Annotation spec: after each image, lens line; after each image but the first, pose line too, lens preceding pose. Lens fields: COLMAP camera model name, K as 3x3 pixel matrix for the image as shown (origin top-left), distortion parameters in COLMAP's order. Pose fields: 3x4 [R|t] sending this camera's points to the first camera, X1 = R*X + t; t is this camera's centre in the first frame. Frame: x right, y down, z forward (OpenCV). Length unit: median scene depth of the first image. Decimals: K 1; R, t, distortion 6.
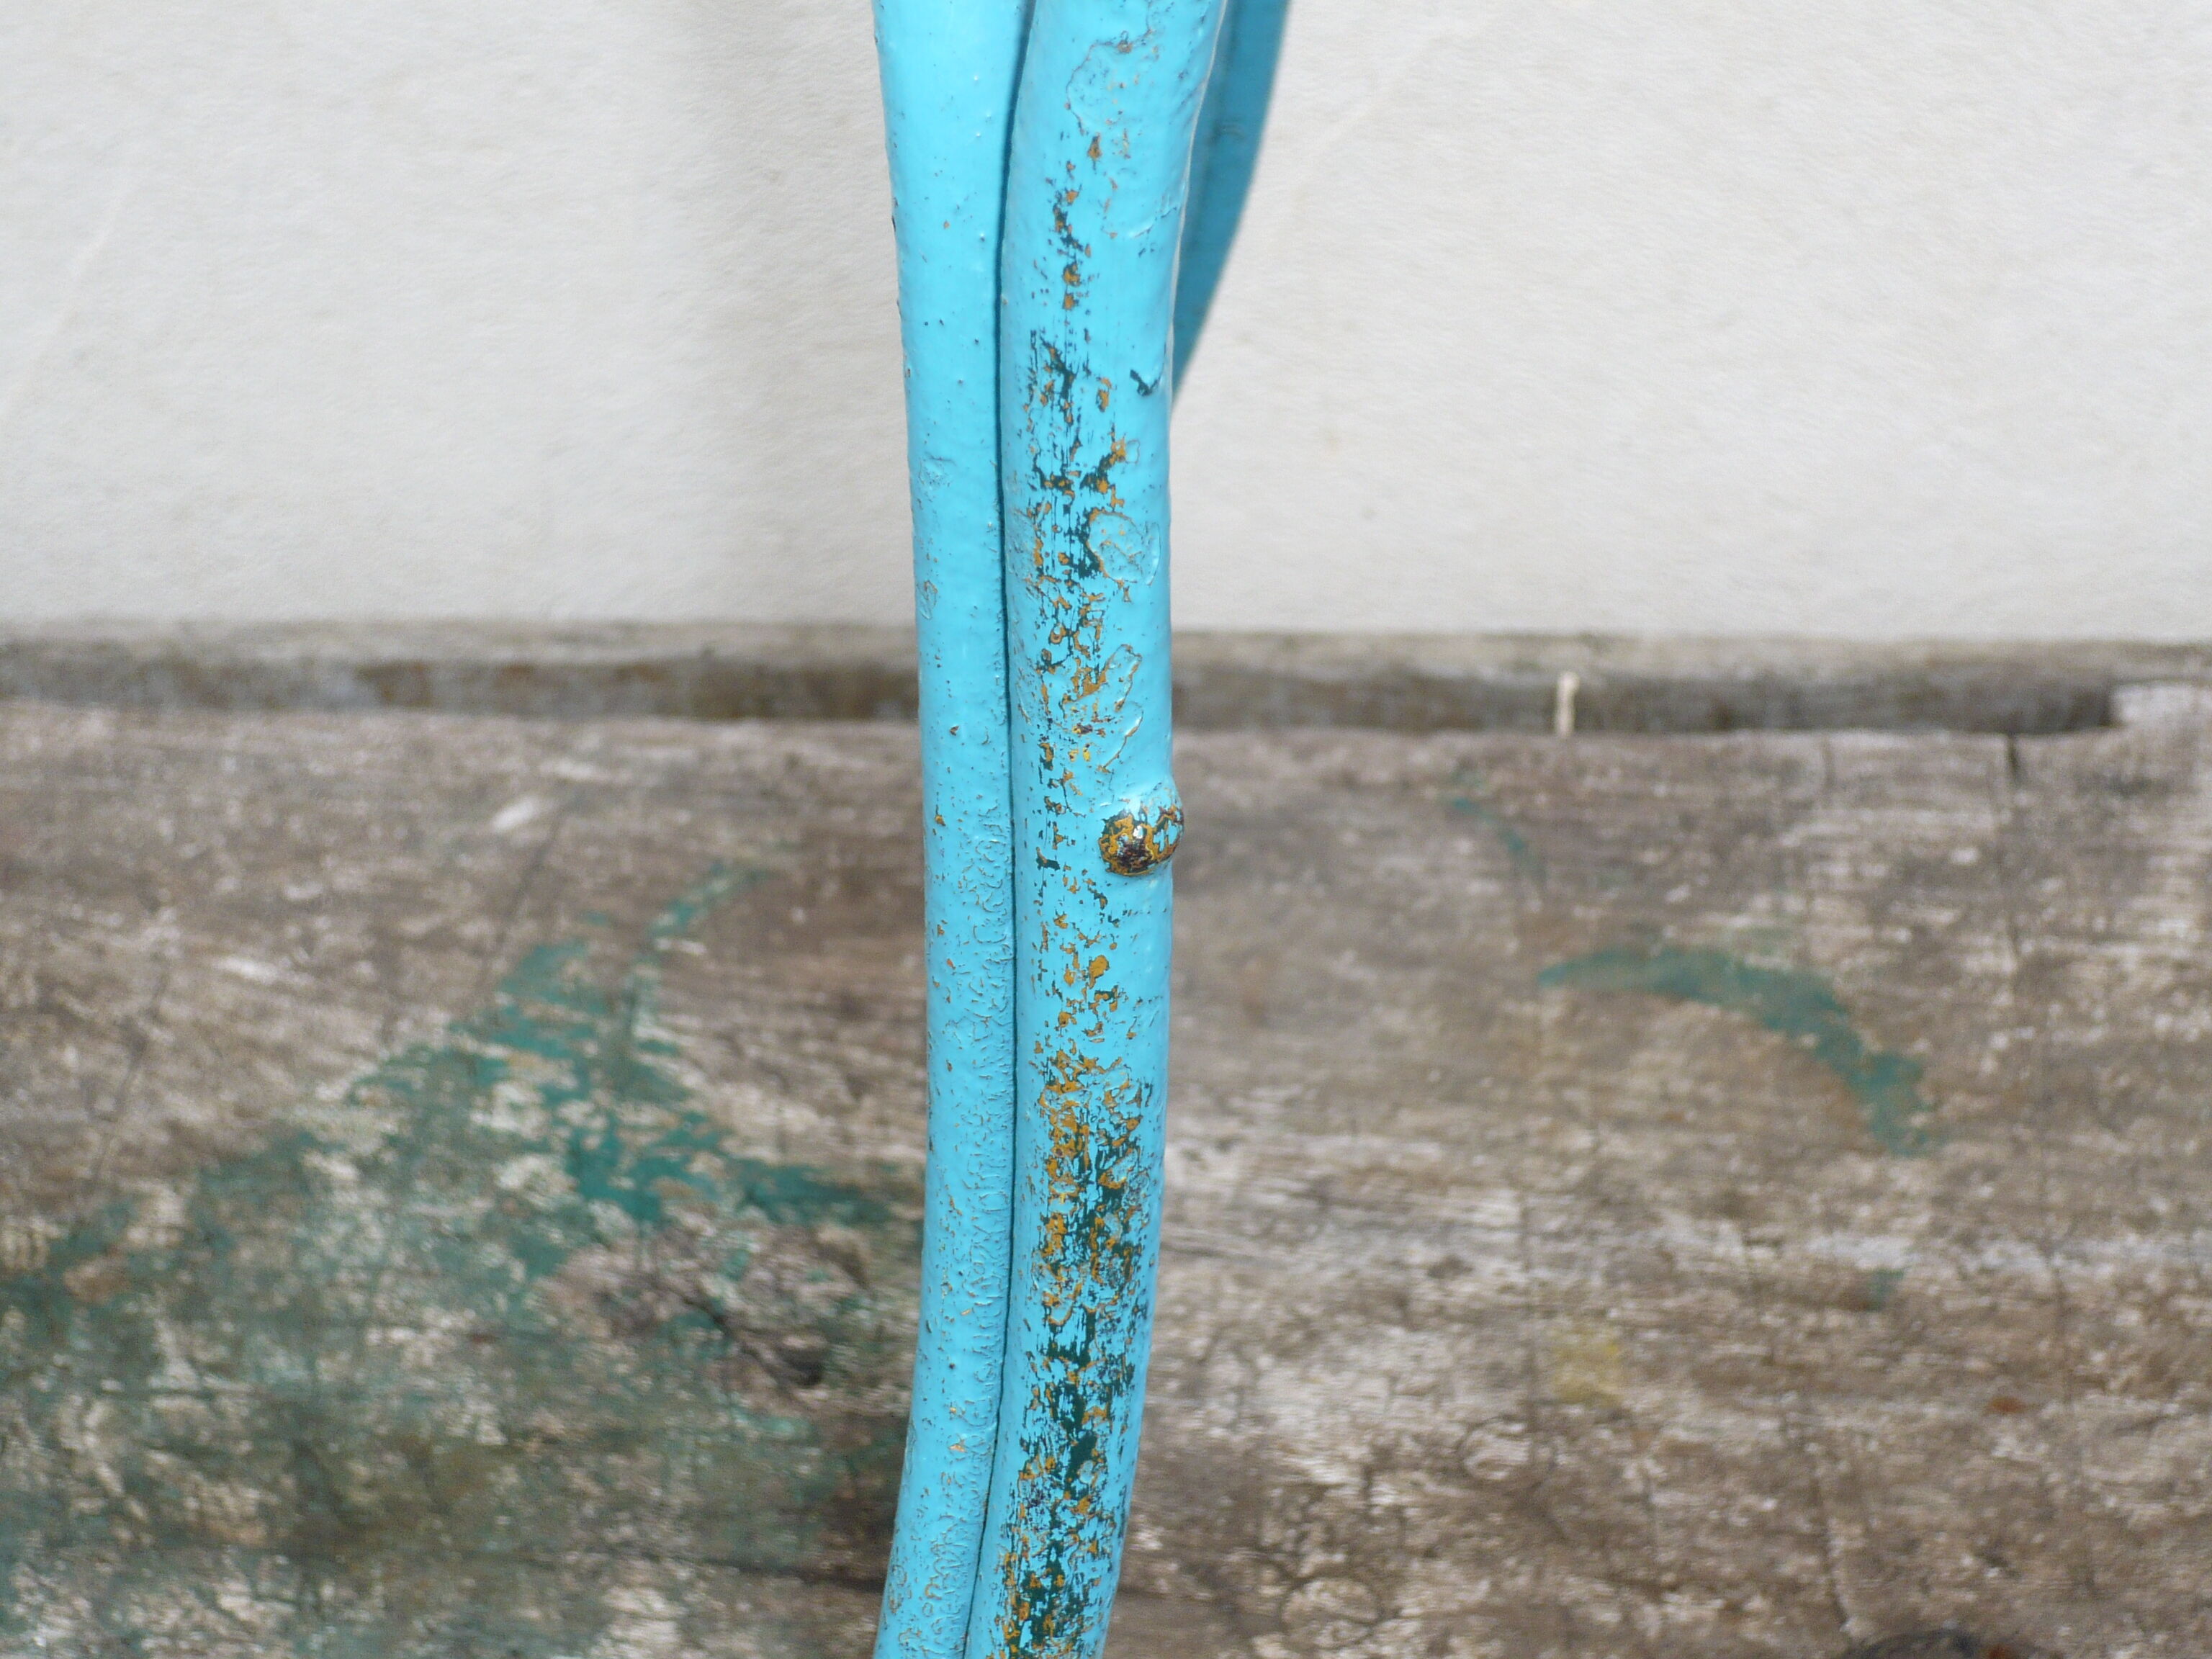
lens RADIAL K [[4148.9, 0, 1105.9], [0, 4148.9, 840.8], [0, 0, 1]] dist [-0.079195, 0.000000]
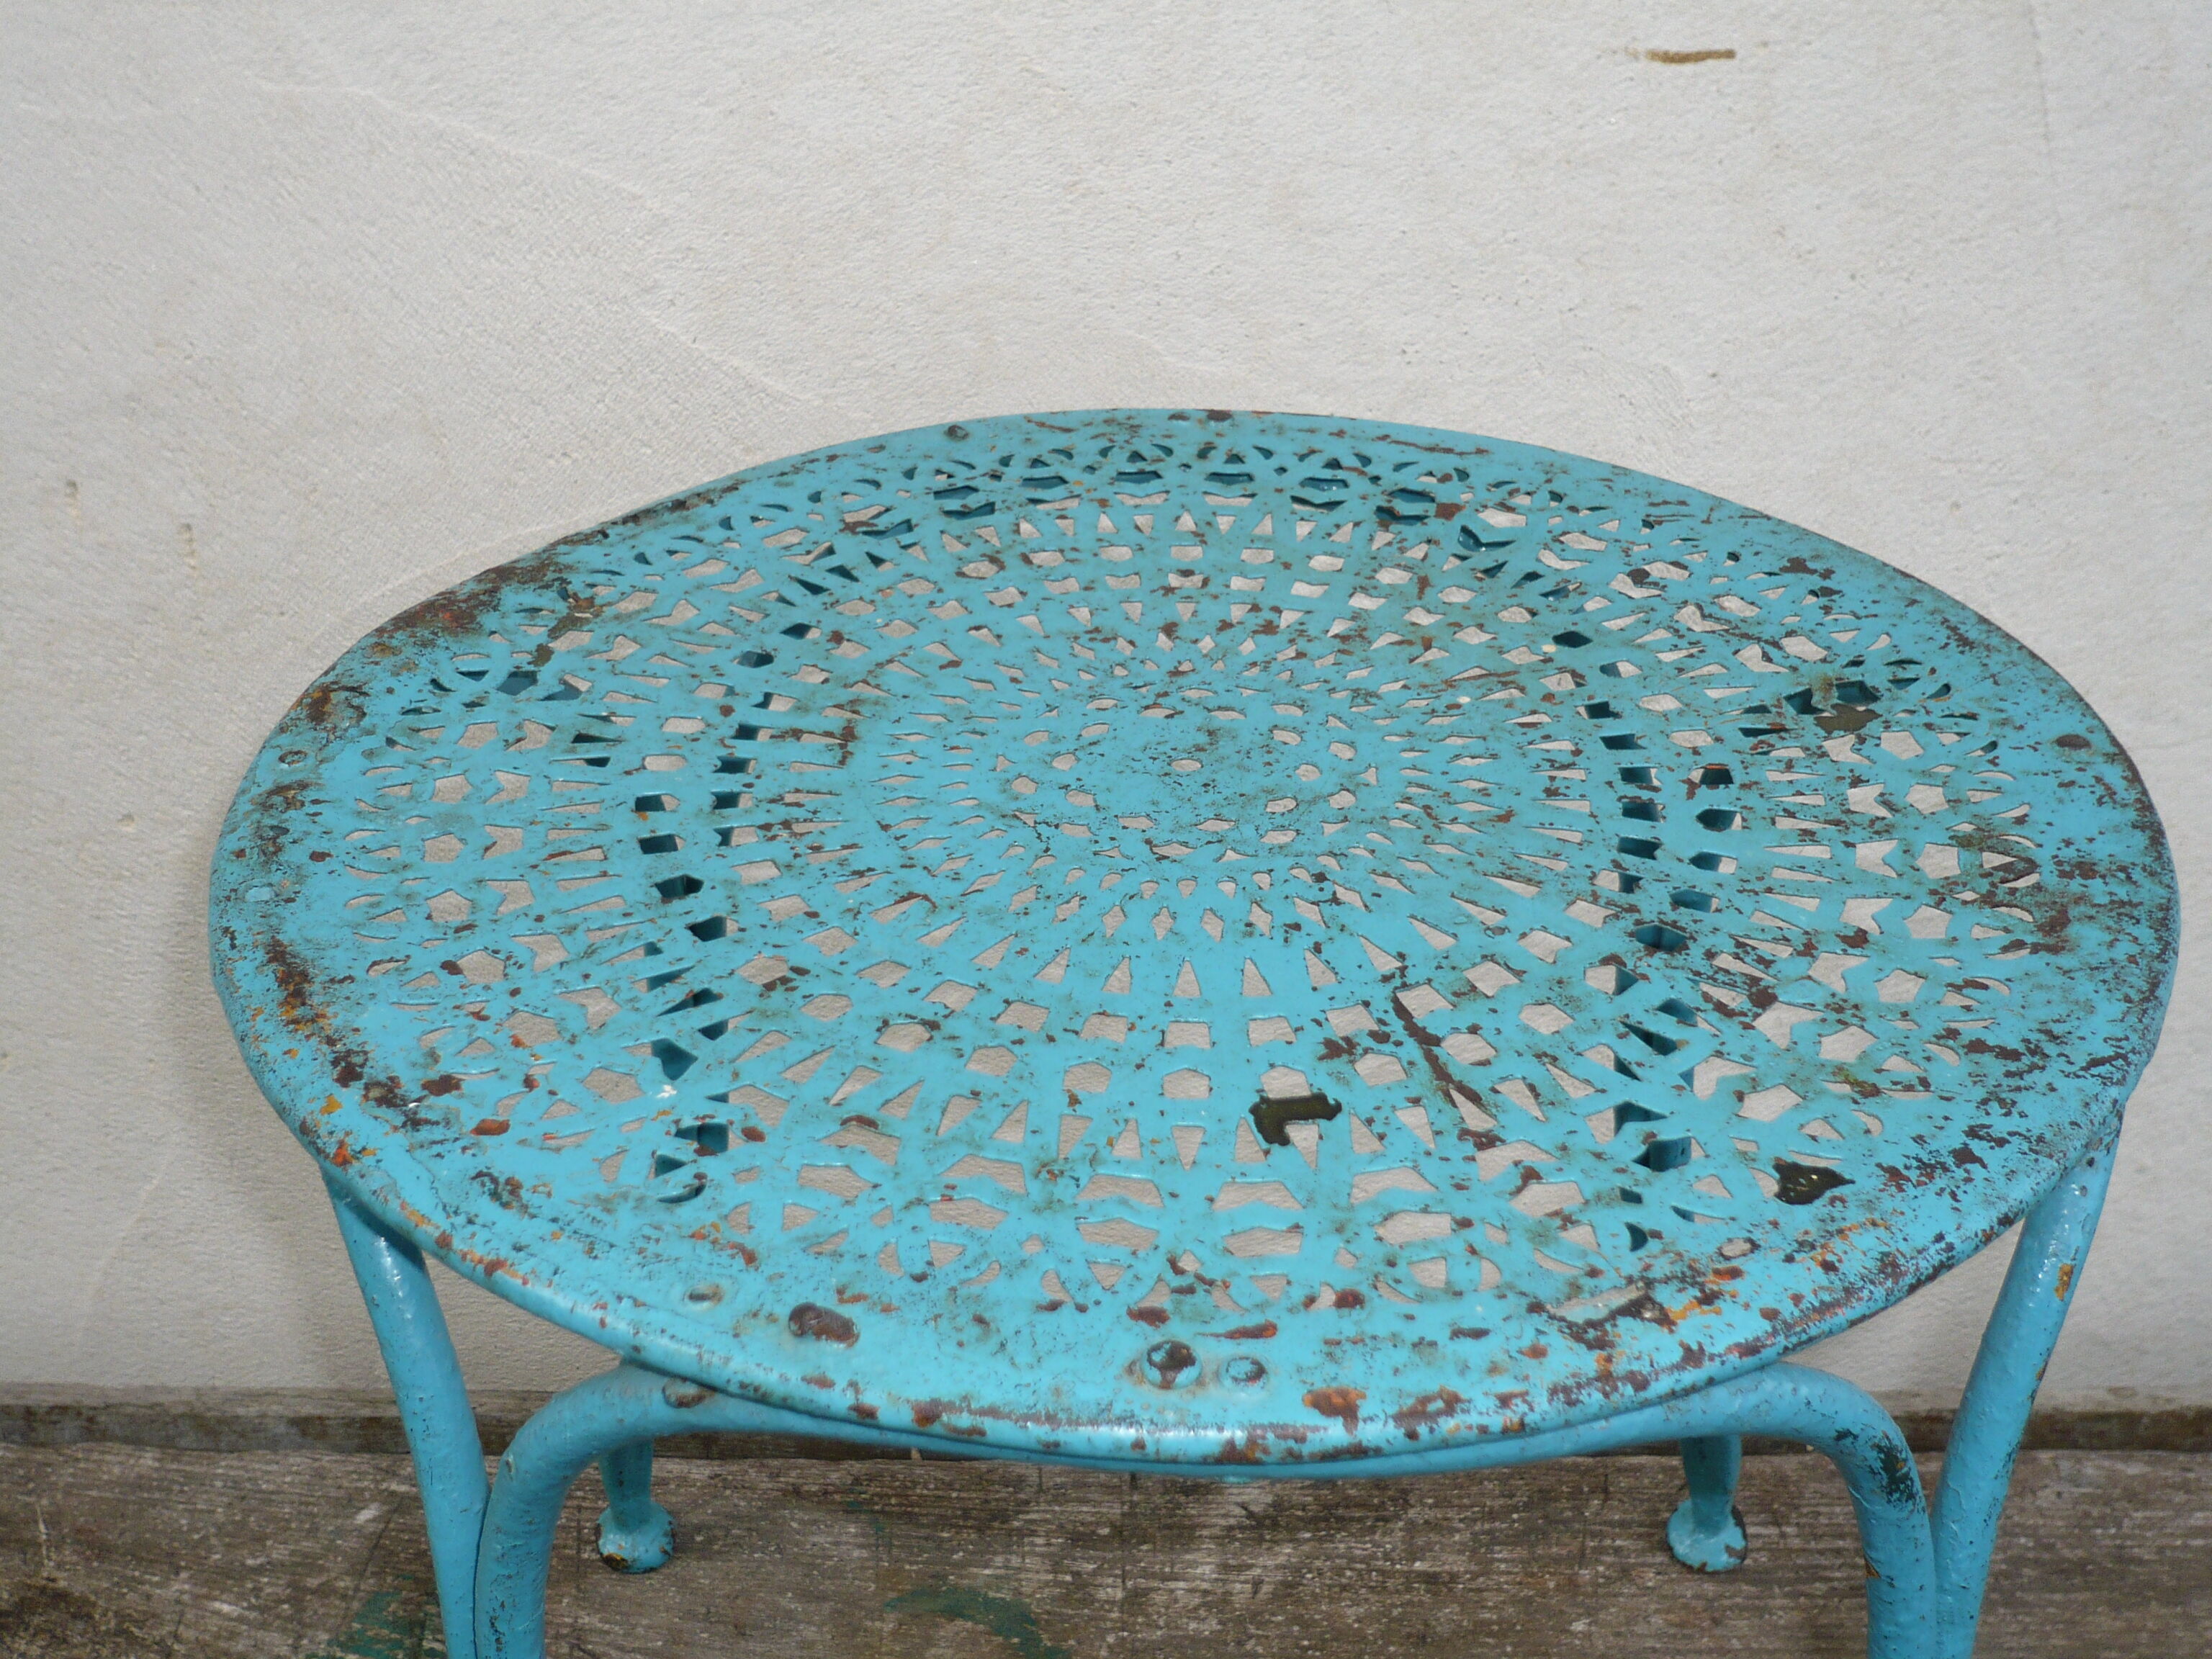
lens RADIAL K [[2617.3, 0, 1098.1], [0, 2617.3, 845.4], [0, 0, 1]] dist [-0.106409, 0.000000]
pose [[0.994925, -0.002546, 0.100590, 0.086082], [0.015253, 0.991943, -0.125766, -0.177954], [-0.099460, 0.126662, 0.986947, -0.292867]]
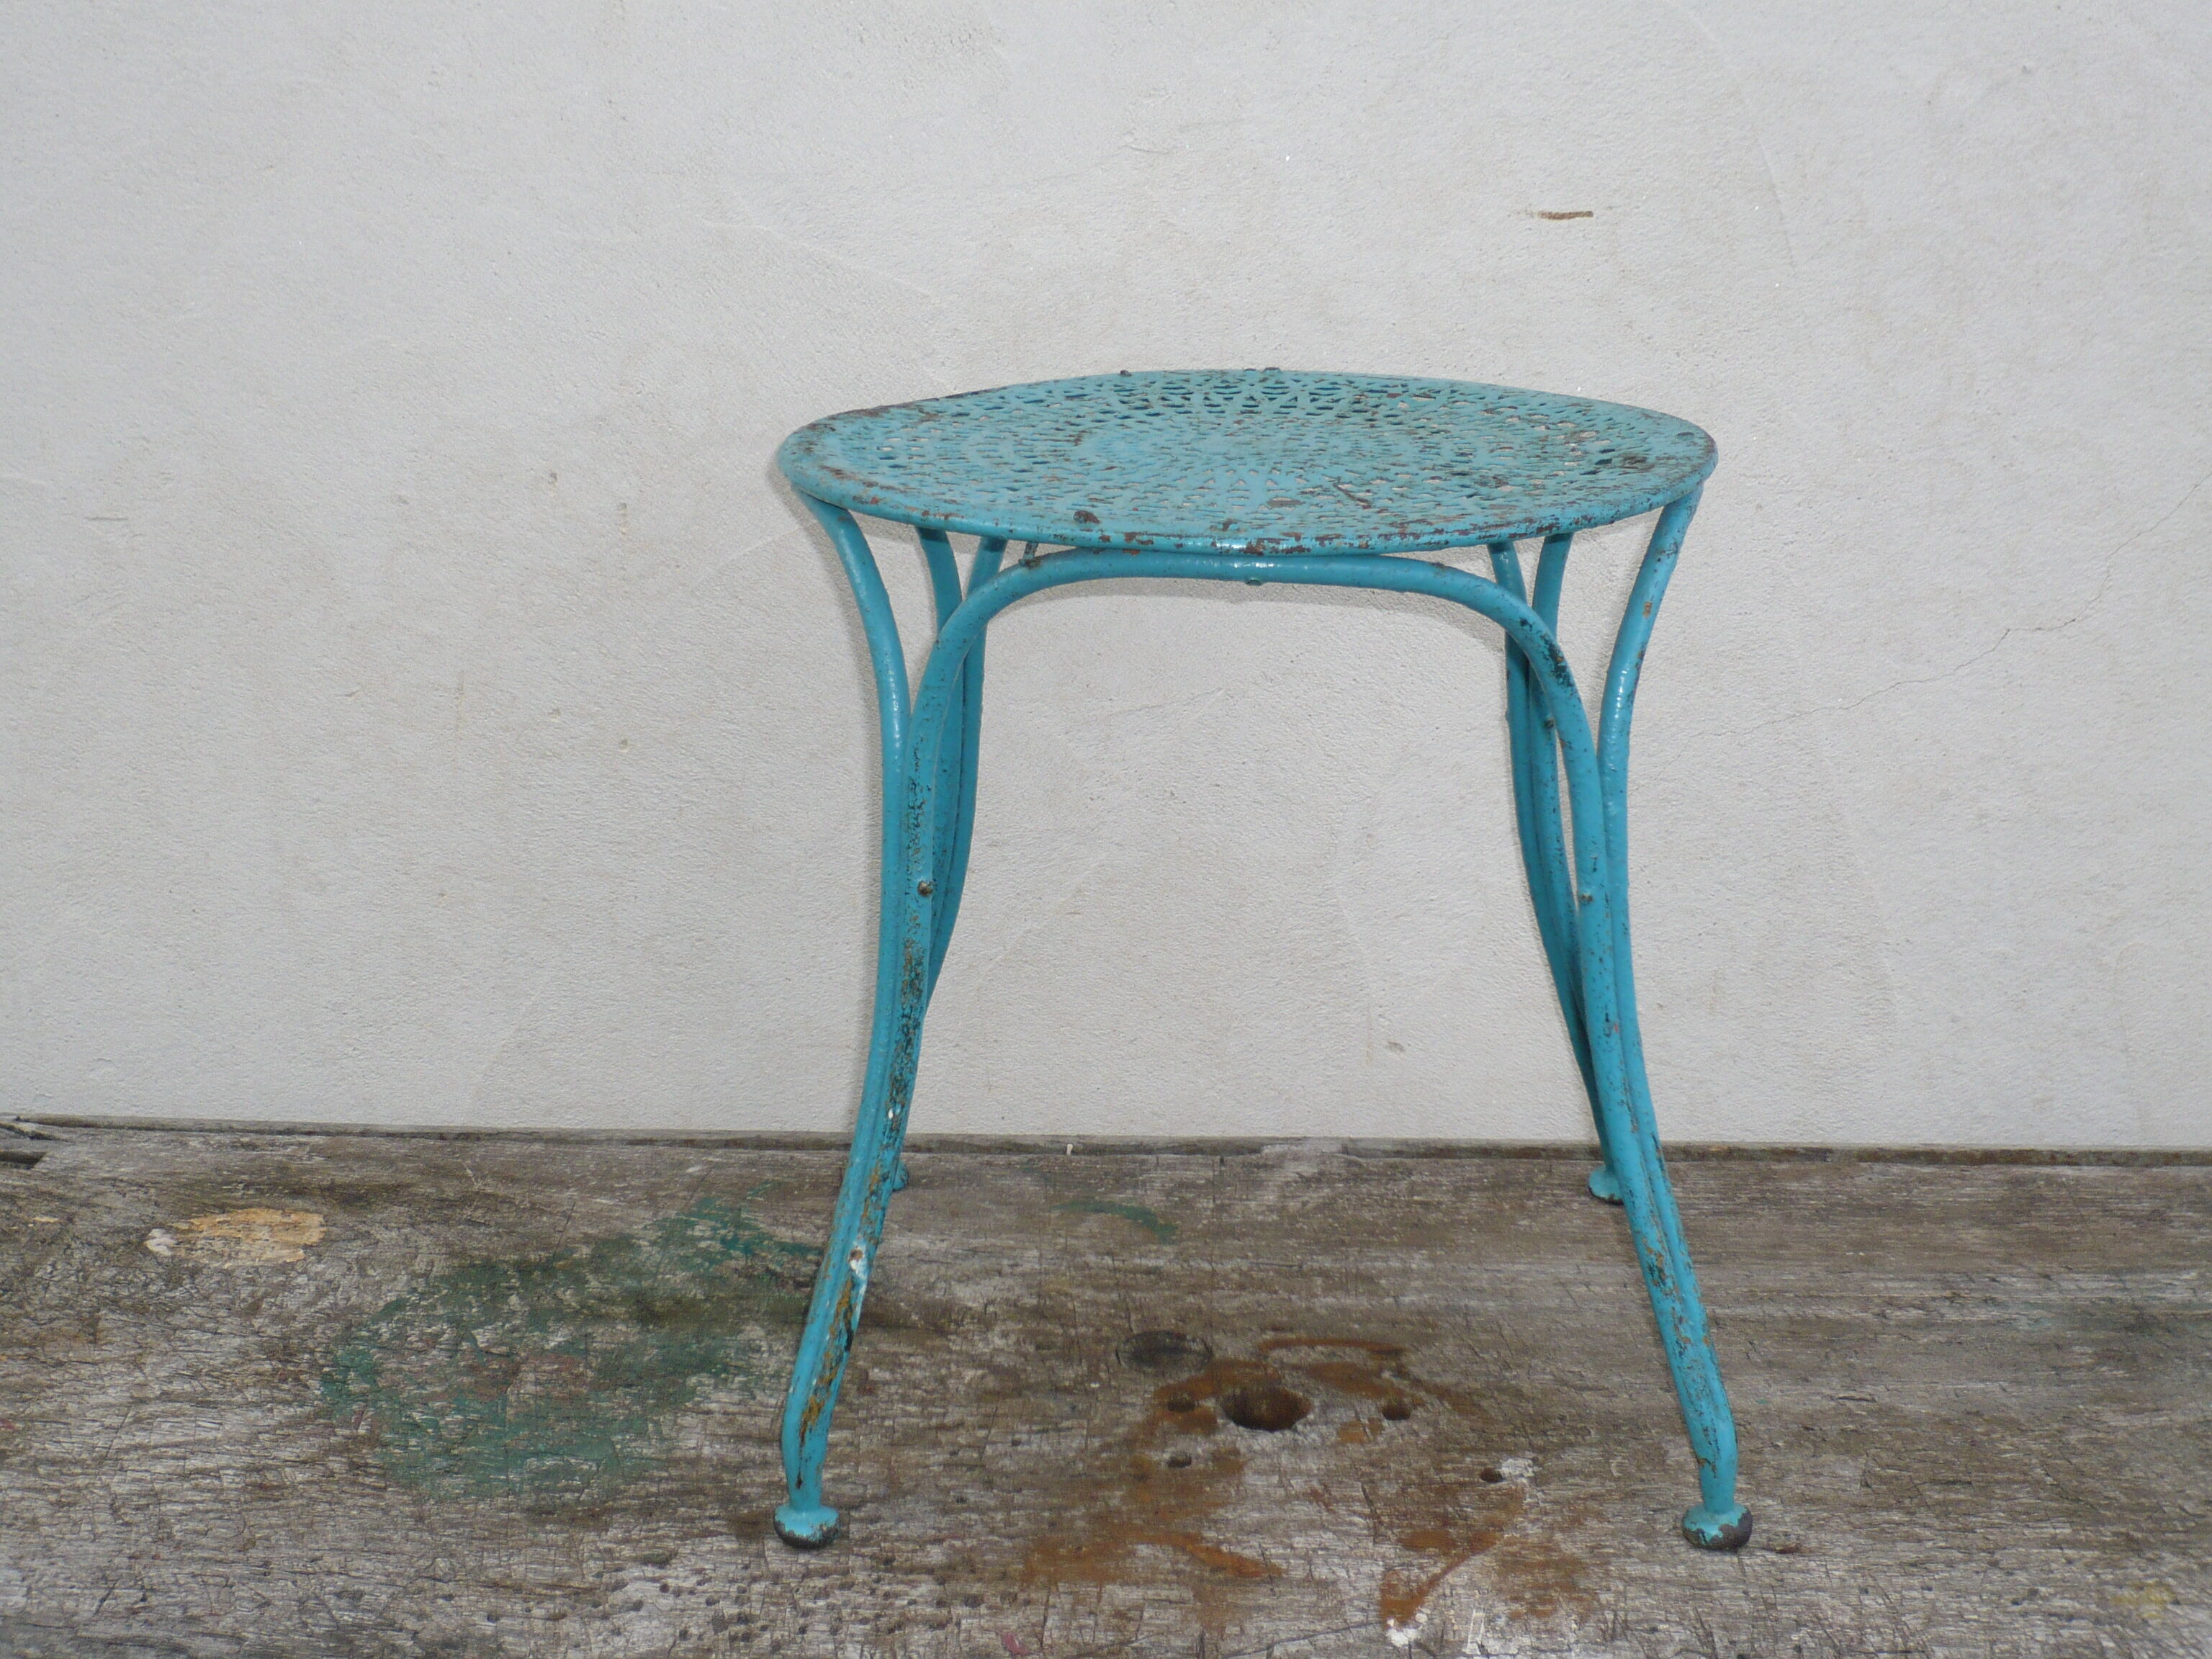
lens RADIAL K [[3244.7, 0, 1097.5], [0, 3244.7, 847.0], [0, 0, 1]] dist [-0.101874, 0.000000]
pose [[0.997558, 0.031706, 0.062228, -0.014078], [-0.007278, 0.933349, -0.358896, 0.642003], [-0.069459, 0.357567, 0.931301, -1.276053]]
